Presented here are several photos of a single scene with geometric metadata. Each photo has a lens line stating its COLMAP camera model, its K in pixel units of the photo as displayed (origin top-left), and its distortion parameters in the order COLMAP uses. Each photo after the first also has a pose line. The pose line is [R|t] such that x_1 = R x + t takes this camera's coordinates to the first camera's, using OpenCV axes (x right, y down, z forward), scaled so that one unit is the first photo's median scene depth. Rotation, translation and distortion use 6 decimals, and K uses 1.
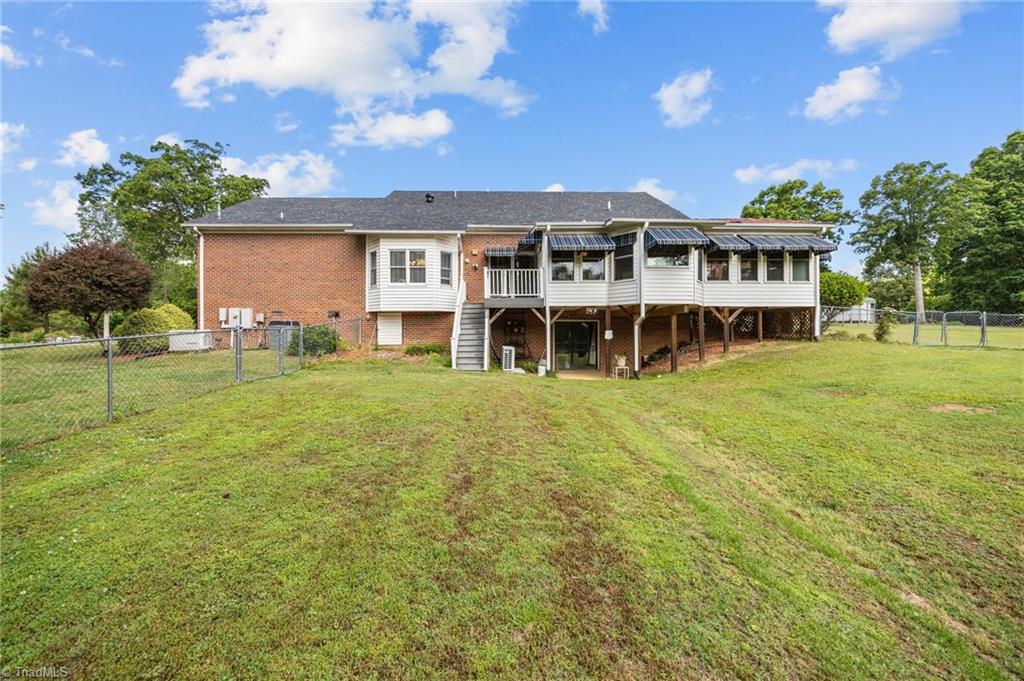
lens RADIAL K [[392.4, 0, 512.0], [0, 392.4, 340.5], [0, 0, 1]] dist [-0.000128, -0.000119]
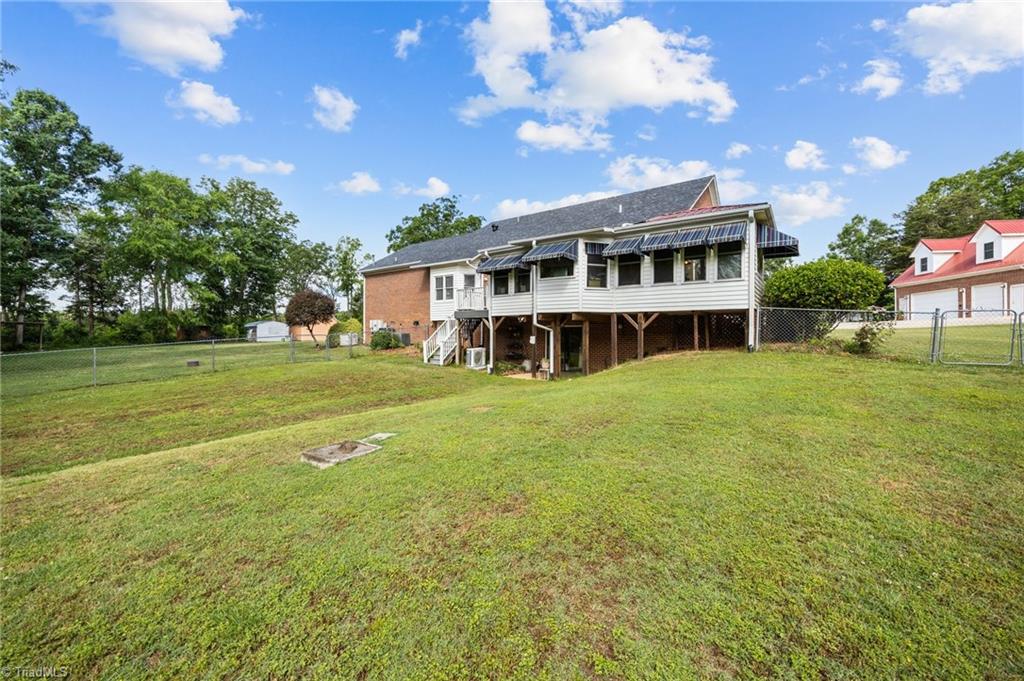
lens RADIAL K [[409.5, 0, 512.0], [0, 409.5, 340.5], [0, 0, 1]] dist [0.000013, 0.000076]
pose [[0.784147, 0.015001, -0.620393, 0.812159], [-0.018063, 0.999836, 0.001345, -0.011392], [0.620312, 0.010152, 0.784290, 0.028733]]
